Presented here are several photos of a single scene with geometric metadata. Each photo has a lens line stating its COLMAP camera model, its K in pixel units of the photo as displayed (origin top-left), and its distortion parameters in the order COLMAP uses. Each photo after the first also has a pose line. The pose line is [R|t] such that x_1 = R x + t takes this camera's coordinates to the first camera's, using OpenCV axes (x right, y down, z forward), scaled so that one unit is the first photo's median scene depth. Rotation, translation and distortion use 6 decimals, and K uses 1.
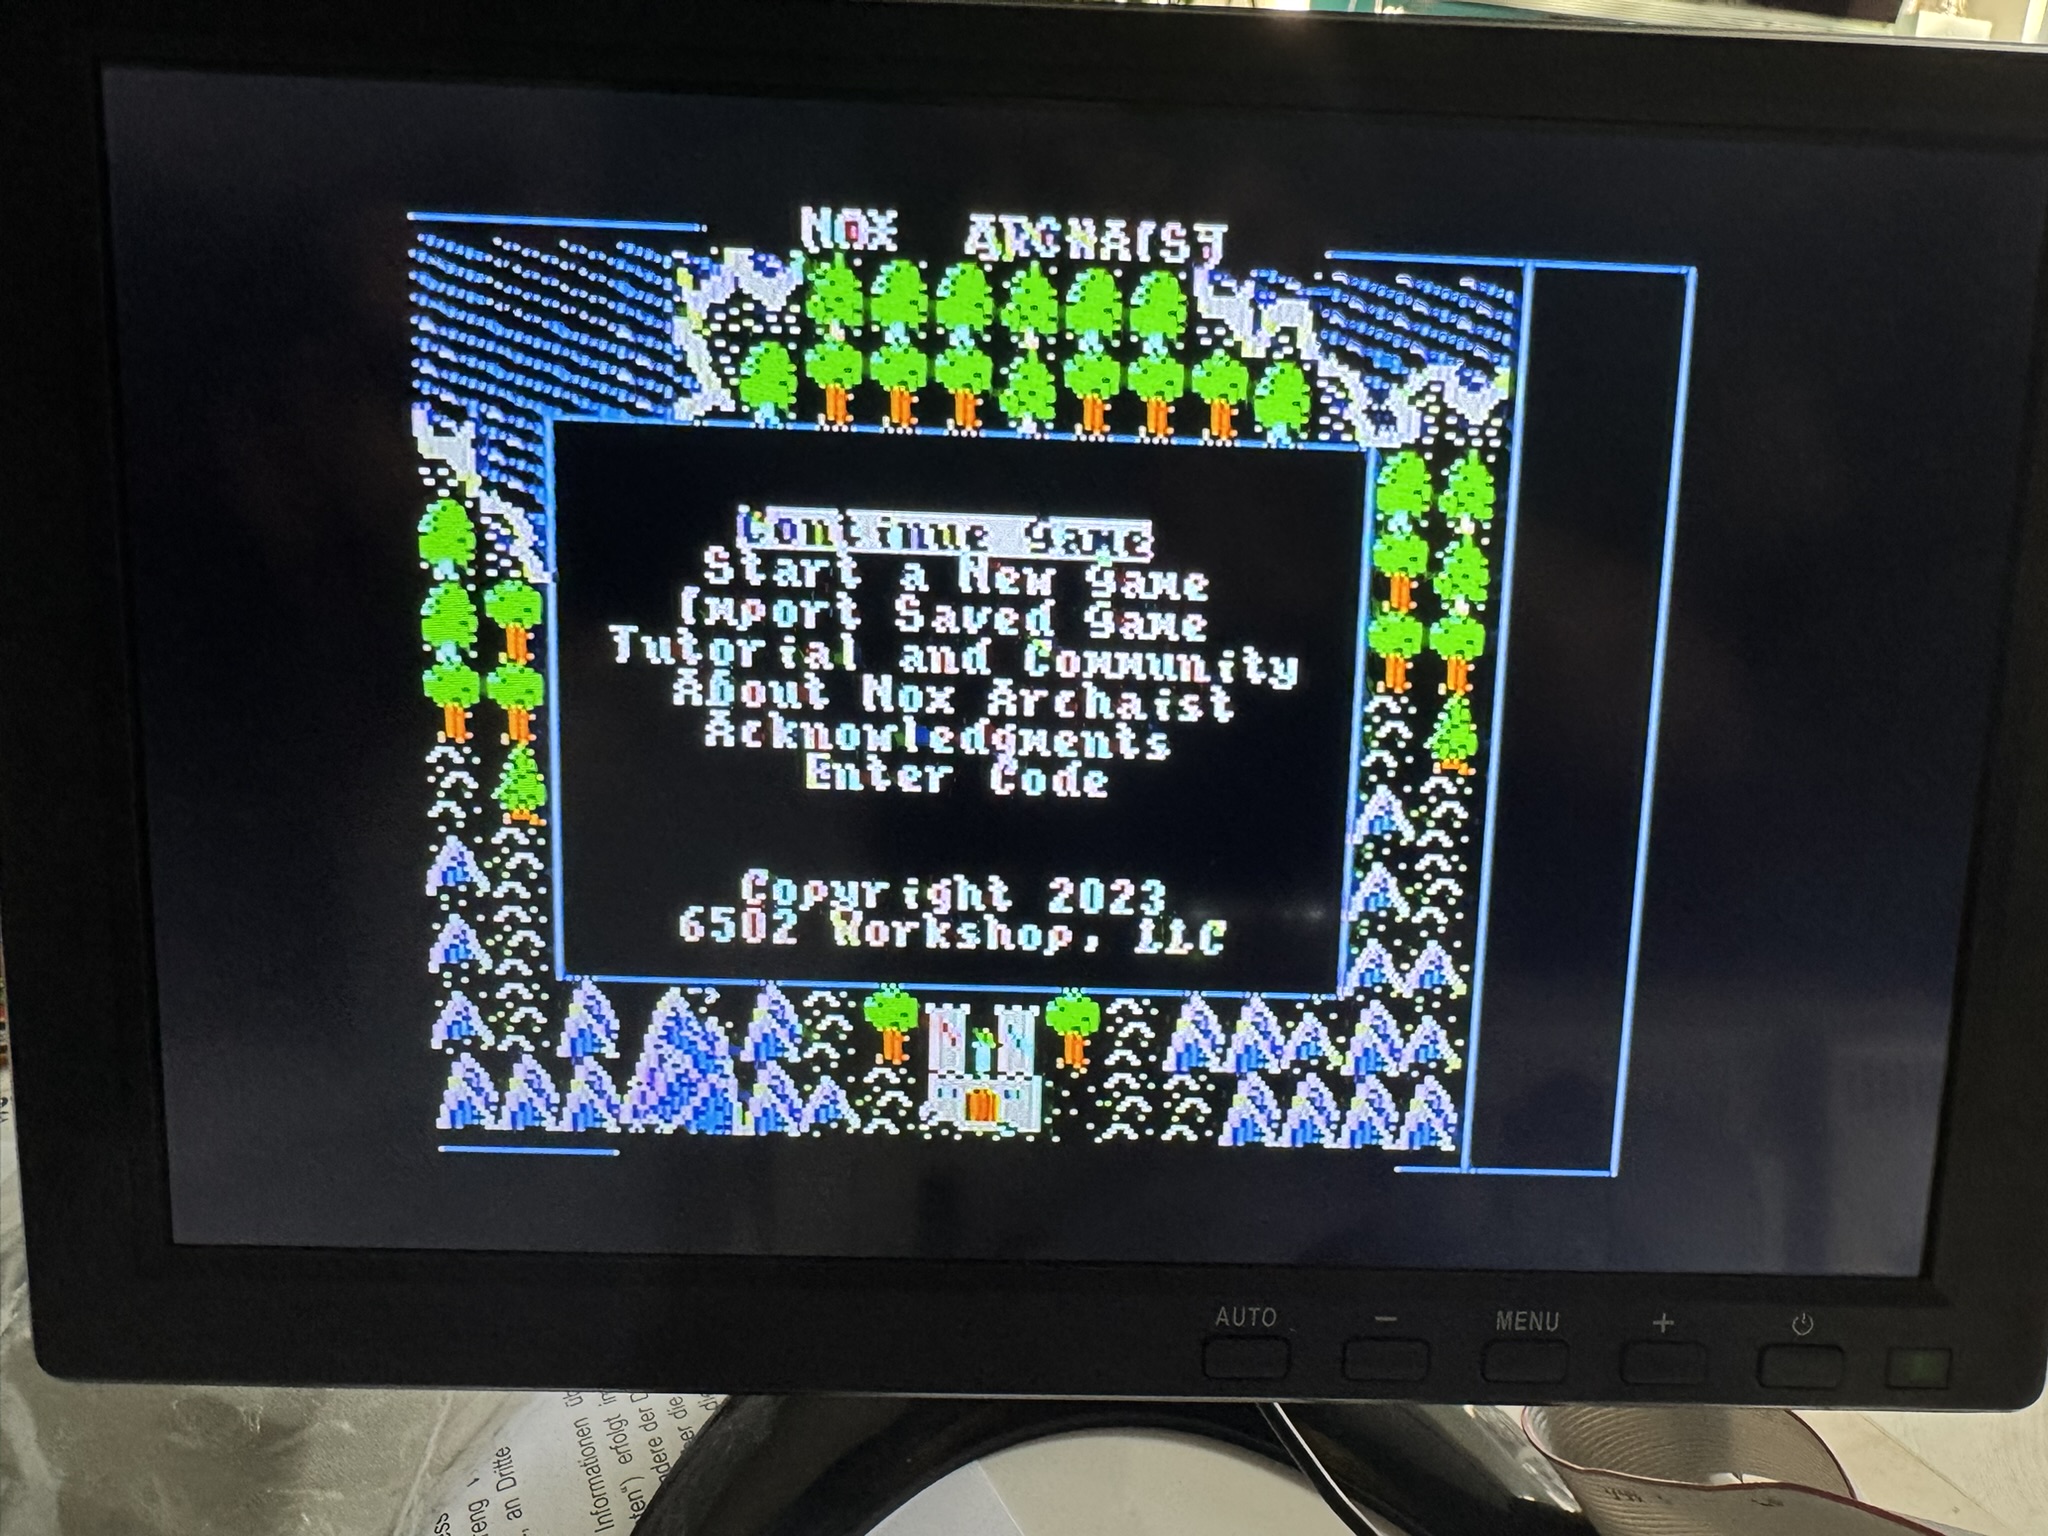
lens RADIAL K [[1434.7, 0, 1026.0], [0, 1434.7, 769.8], [0, 0, 1]] dist [-0.010009, -0.001013]
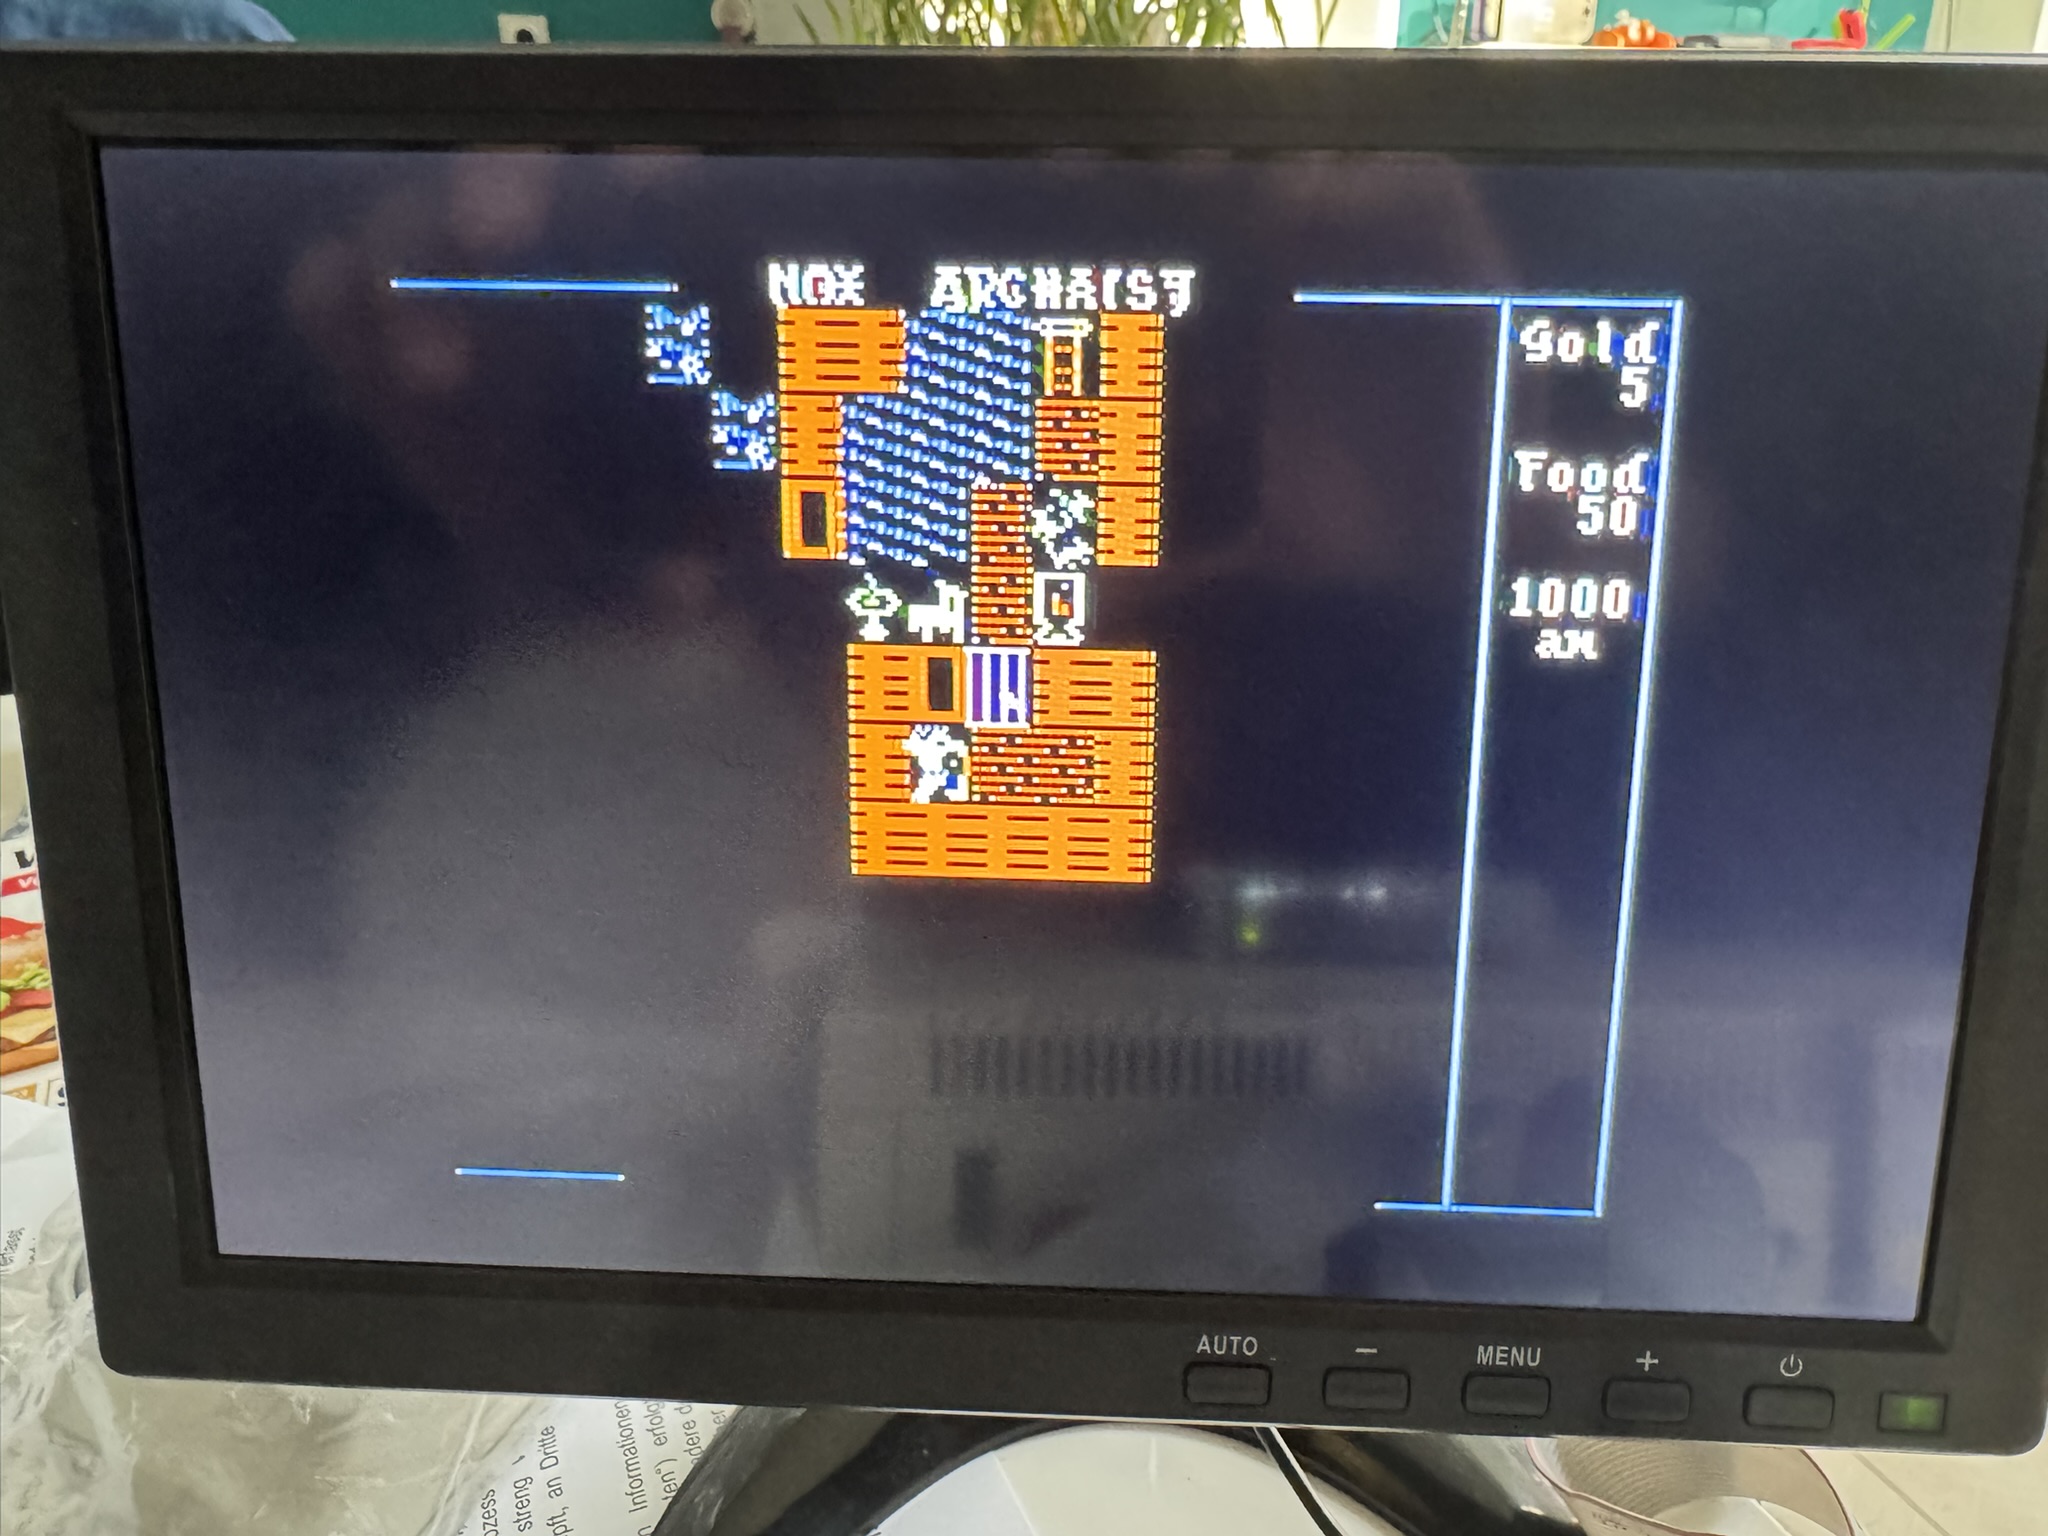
lens RADIAL K [[1434.7, 0, 1023.2], [0, 1434.7, 766.1], [0, 0, 1]] dist [-0.010009, -0.001013]
pose [[0.997529, -0.006381, -0.069969, 0.083451], [0.009636, 0.998882, 0.046282, -0.079664], [0.069595, -0.046841, 0.996475, -0.006930]]
